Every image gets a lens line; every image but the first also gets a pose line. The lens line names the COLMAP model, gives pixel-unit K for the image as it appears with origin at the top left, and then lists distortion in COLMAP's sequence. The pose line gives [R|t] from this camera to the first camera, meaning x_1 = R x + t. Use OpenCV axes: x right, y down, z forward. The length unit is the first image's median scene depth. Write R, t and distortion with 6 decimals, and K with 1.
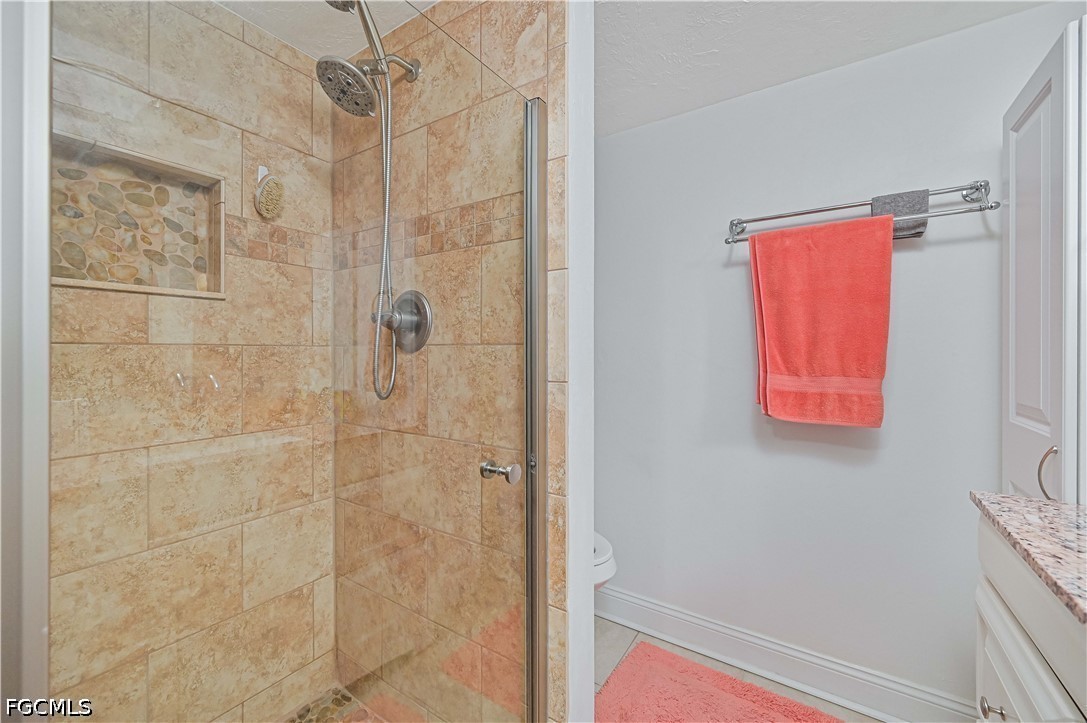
lens RADIAL K [[433.9, 0, 544.1], [0, 433.9, 355.2], [0, 0, 1]] dist [-0.001399, 0.000254]
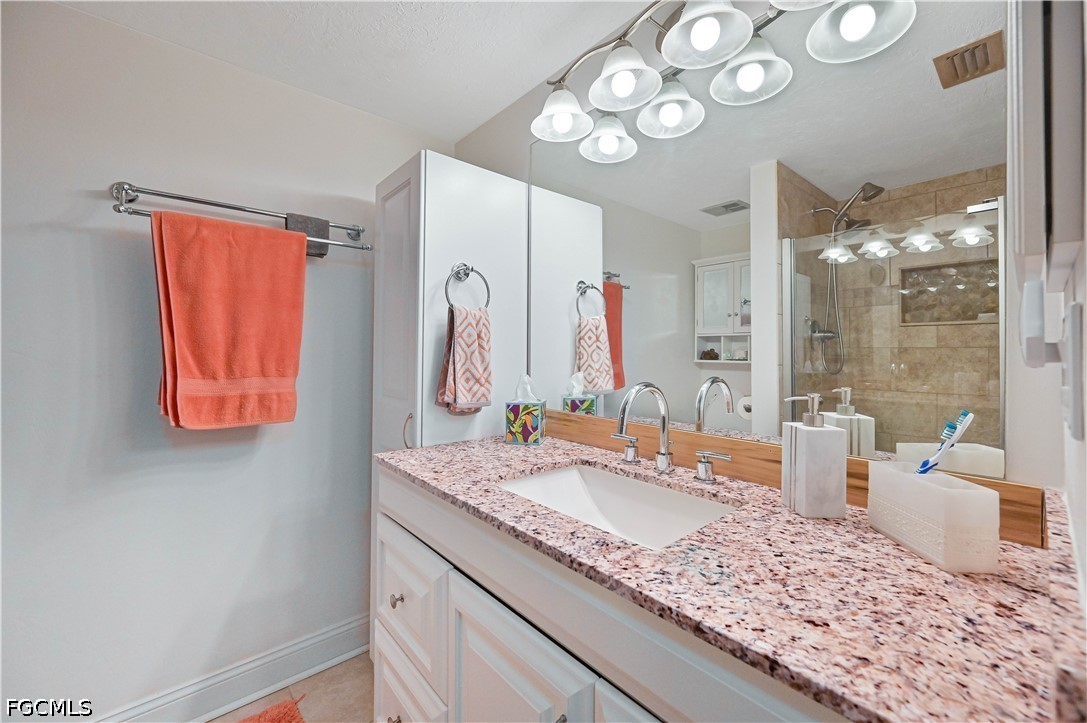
lens RADIAL K [[433.9, 0, 545.9], [0, 433.9, 354.3], [0, 0, 1]] dist [-0.001399, 0.000254]
pose [[0.255499, -0.002973, 0.966805, -0.134796], [0.008618, 0.999963, 0.000798, 0.000366], [-0.966771, 0.008129, 0.255515, 0.083652]]
